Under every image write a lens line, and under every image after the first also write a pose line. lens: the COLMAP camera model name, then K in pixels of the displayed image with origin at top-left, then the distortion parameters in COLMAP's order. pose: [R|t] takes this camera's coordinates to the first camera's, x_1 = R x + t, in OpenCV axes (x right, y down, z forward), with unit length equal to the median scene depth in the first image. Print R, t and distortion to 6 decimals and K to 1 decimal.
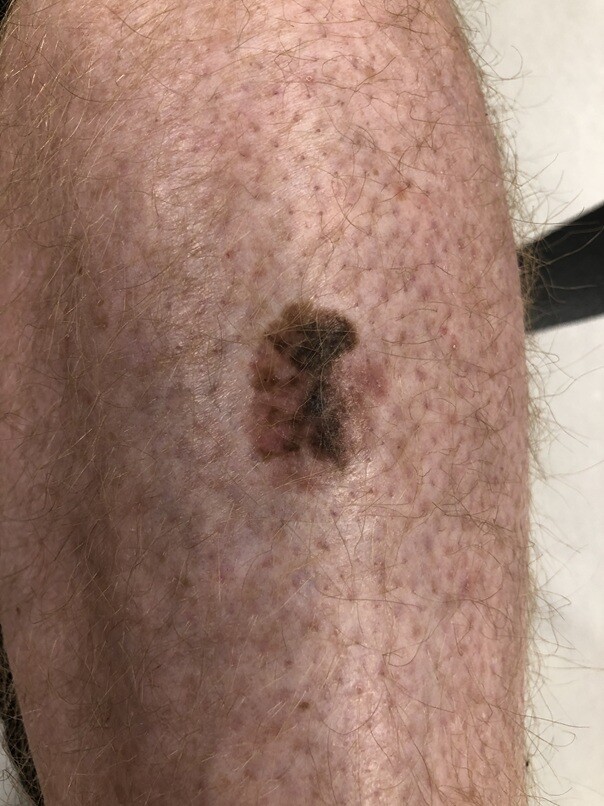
lens RADIAL K [[662.8, 0, 302.0], [0, 662.8, 403.0], [0, 0, 1]] dist [0.044566, -0.011853]
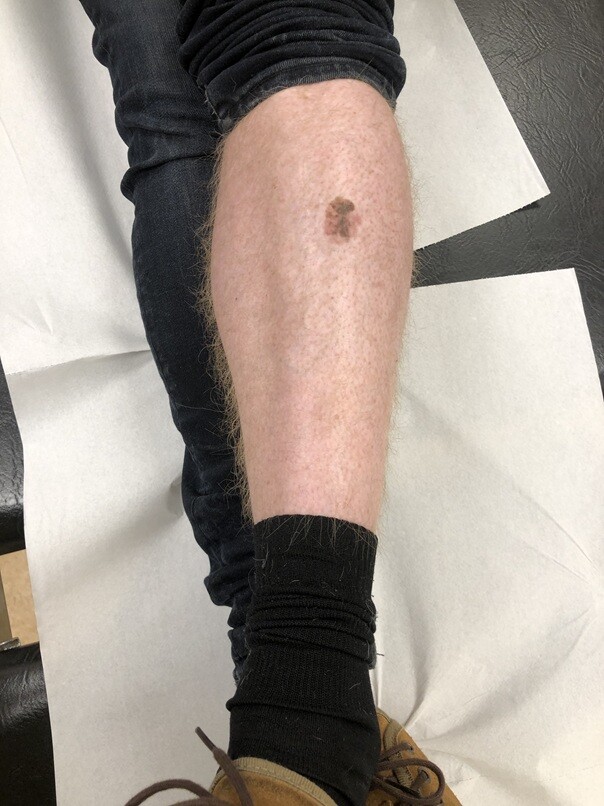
lens RADIAL K [[662.8, 0, 302.0], [0, 662.8, 403.0], [0, 0, 1]] dist [0.044566, -0.011853]
pose [[0.995567, 0.092775, 0.015463, -0.159038], [-0.090994, 0.991663, -0.091238, 1.302272], [-0.023798, 0.089427, 0.995709, -2.501011]]
